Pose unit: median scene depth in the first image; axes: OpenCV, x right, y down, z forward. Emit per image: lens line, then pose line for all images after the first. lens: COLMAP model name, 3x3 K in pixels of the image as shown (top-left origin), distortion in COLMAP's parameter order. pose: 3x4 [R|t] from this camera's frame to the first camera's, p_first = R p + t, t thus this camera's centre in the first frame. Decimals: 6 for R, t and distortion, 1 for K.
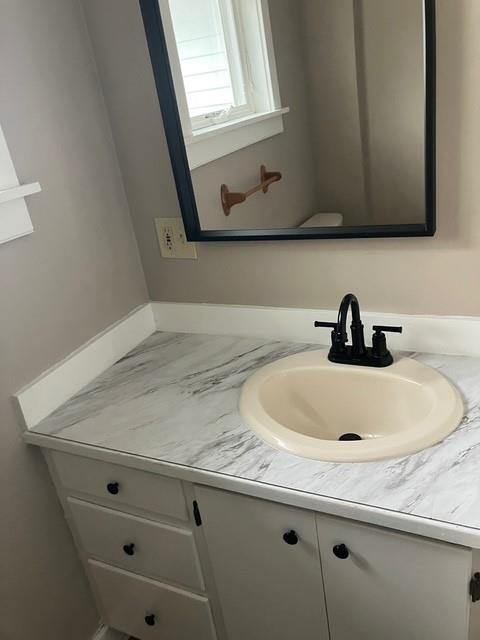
lens RADIAL K [[537.3, 0, 239.7], [0, 537.3, 317.2], [0, 0, 1]] dist [0.014171, 0.004997]
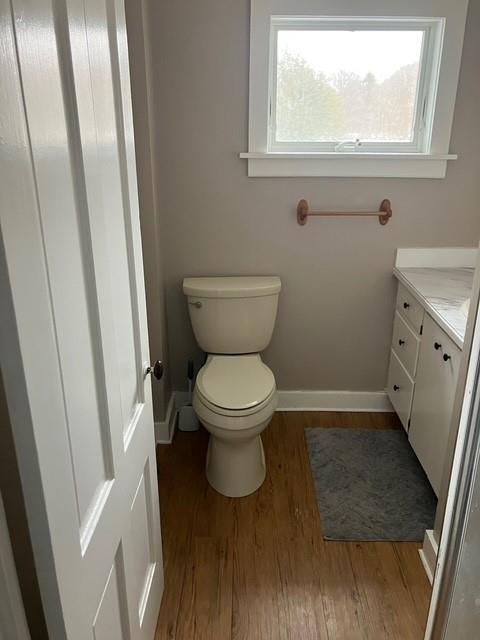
lens RADIAL K [[537.3, 0, 241.0], [0, 537.3, 321.0], [0, 0, 1]] dist [0.014171, 0.004997]
pose [[0.421244, 0.454920, -0.784603, 1.129431], [-0.413923, 0.866183, 0.279991, 0.055706], [0.806983, 0.206821, 0.553176, -0.620890]]
